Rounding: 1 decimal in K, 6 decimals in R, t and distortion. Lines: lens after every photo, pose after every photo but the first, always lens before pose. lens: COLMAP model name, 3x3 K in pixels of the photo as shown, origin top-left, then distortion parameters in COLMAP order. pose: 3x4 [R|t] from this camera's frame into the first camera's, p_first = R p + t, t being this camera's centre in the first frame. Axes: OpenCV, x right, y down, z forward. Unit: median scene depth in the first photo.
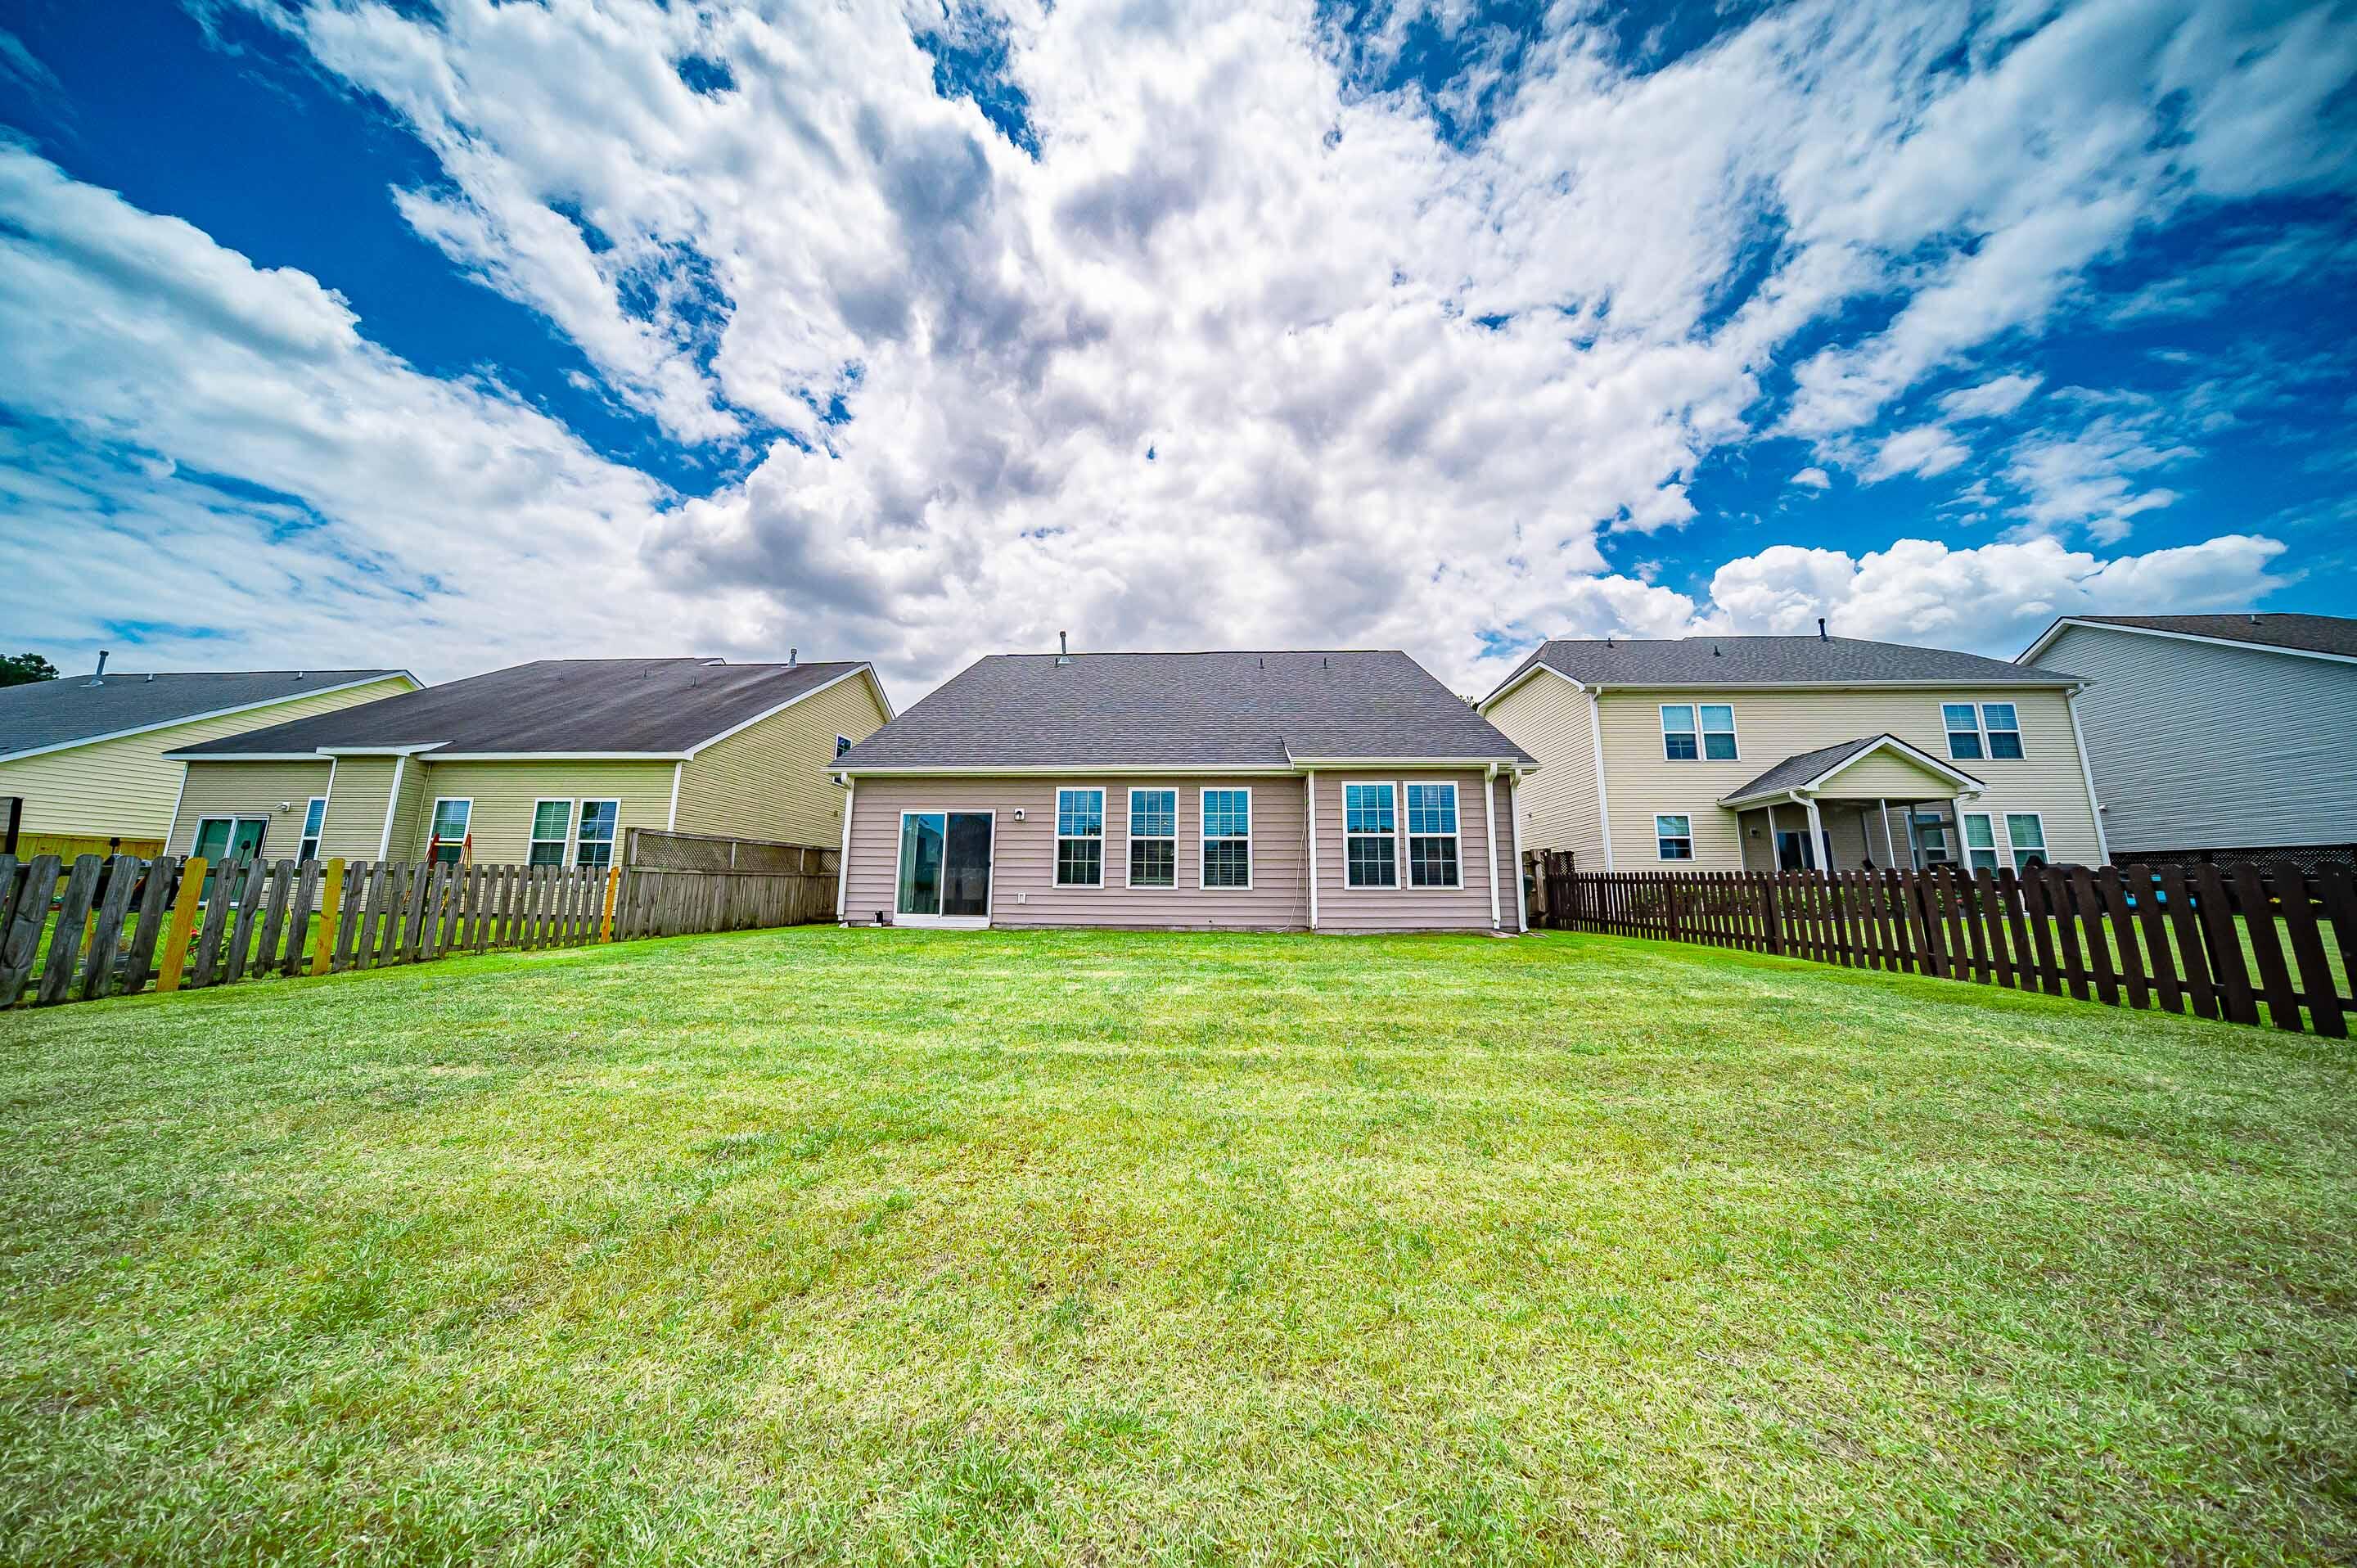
lens RADIAL K [[715.5, 0, 1178.5], [0, 715.5, 784.0], [0, 0, 1]] dist [-0.025088, 0.005400]
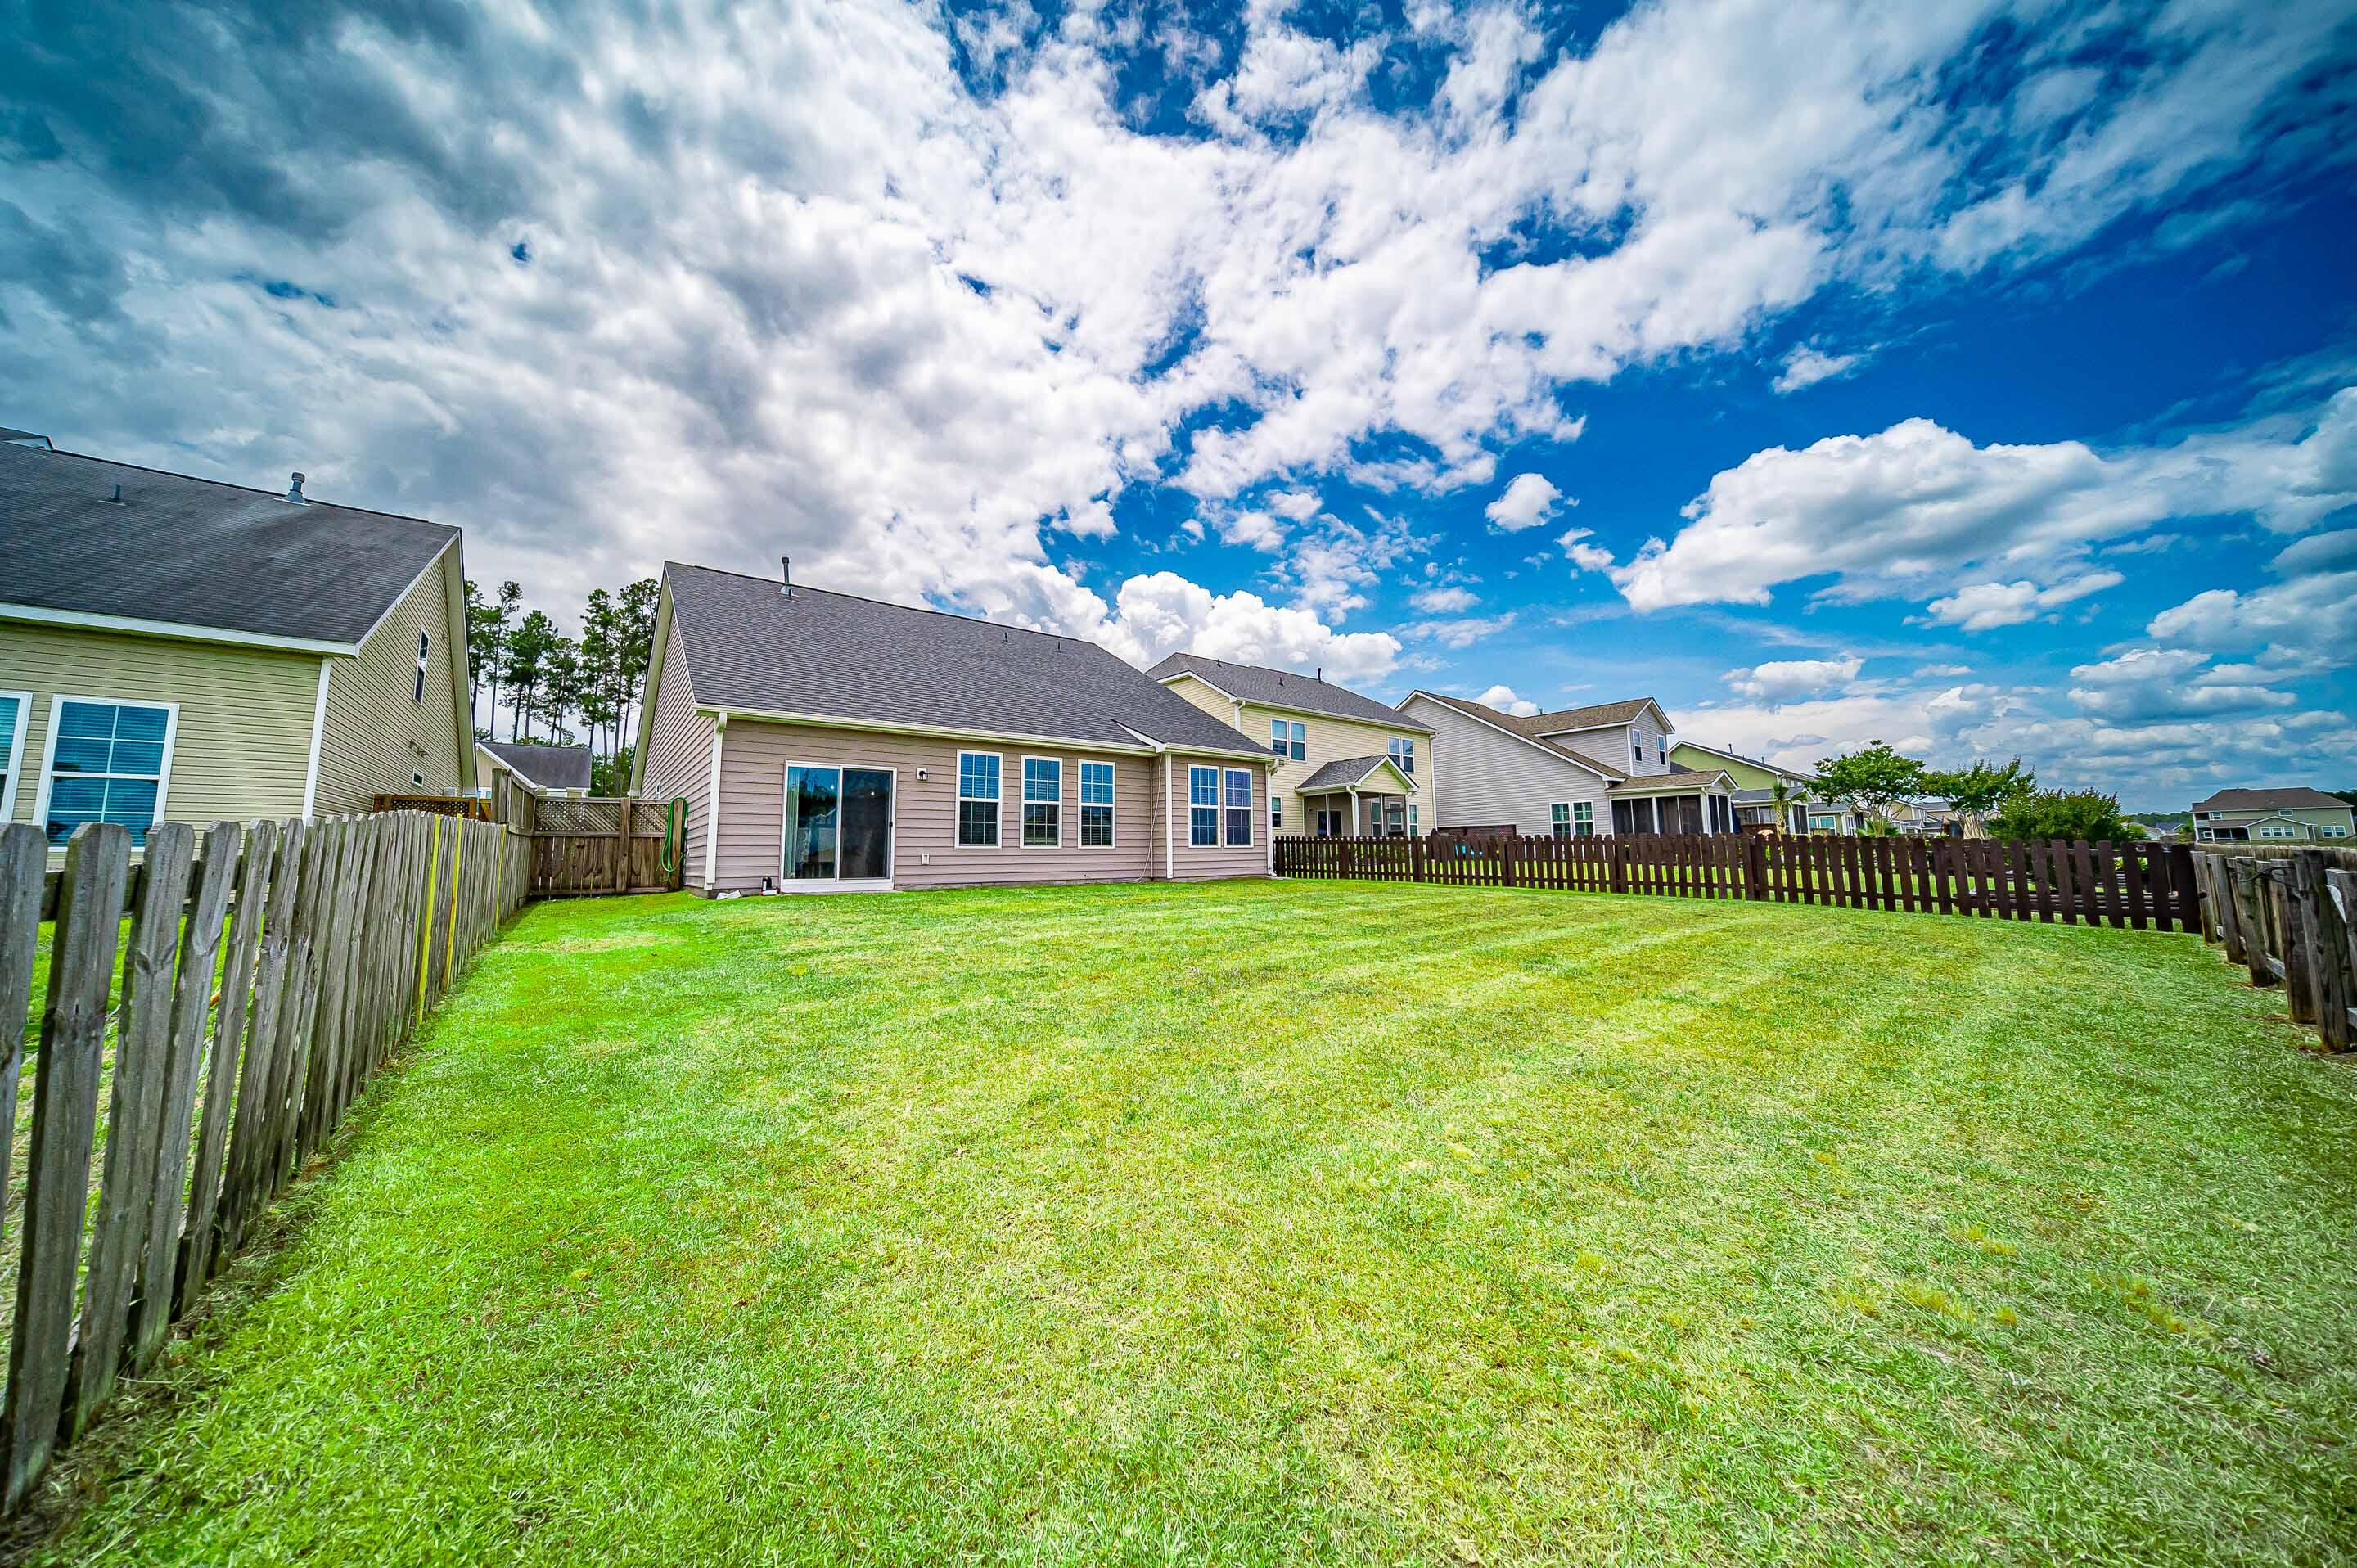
lens RADIAL K [[738.2, 0, 1148.5], [0, 738.2, 779.6], [0, 0, 1]] dist [0.000451, 0.000018]
pose [[0.767071, 0.052974, 0.639372, -0.590900], [-0.083187, 0.996385, 0.017248, 0.006064], [-0.636147, -0.066418, 0.768704, 0.019755]]
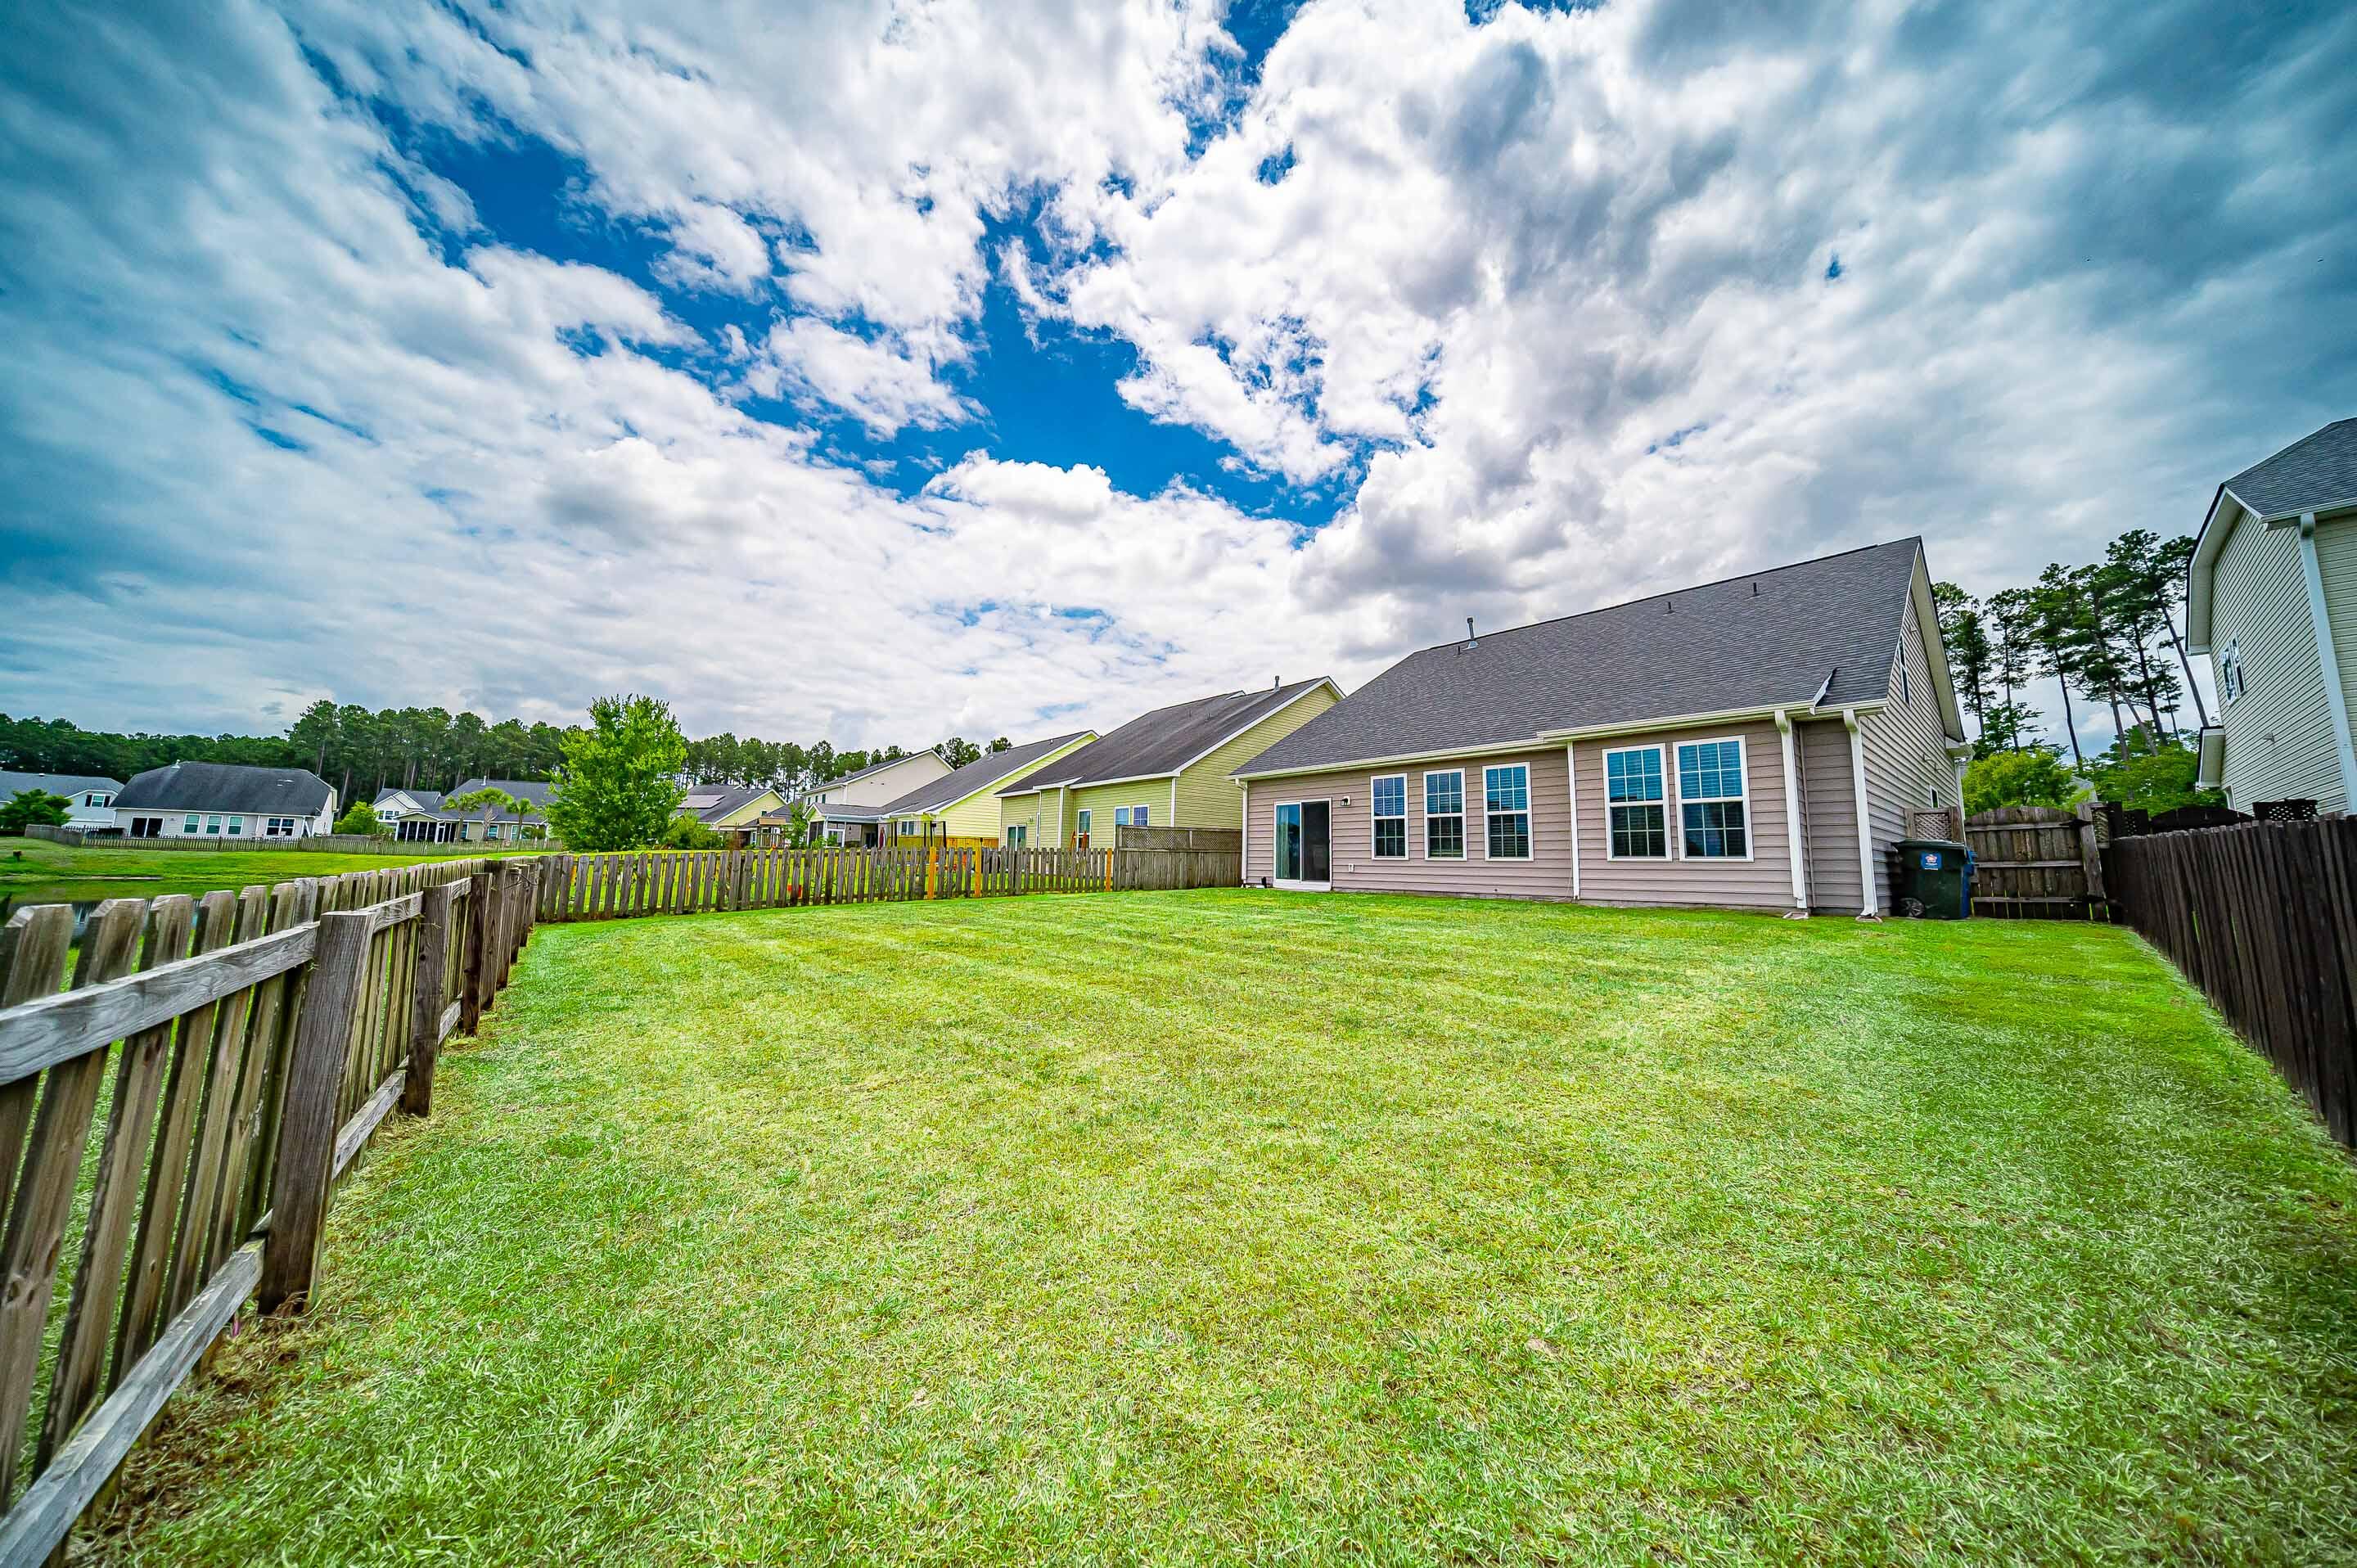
lens RADIAL K [[738.8, 0, 1222.1], [0, 738.8, 785.9], [0, 0, 1]] dist [-0.010668, 0.000027]
pose [[0.718097, -0.070033, -0.692410, 0.477906], [0.094833, 0.995490, -0.002337, -0.000898], [0.689451, -0.063985, 0.721501, -0.066928]]
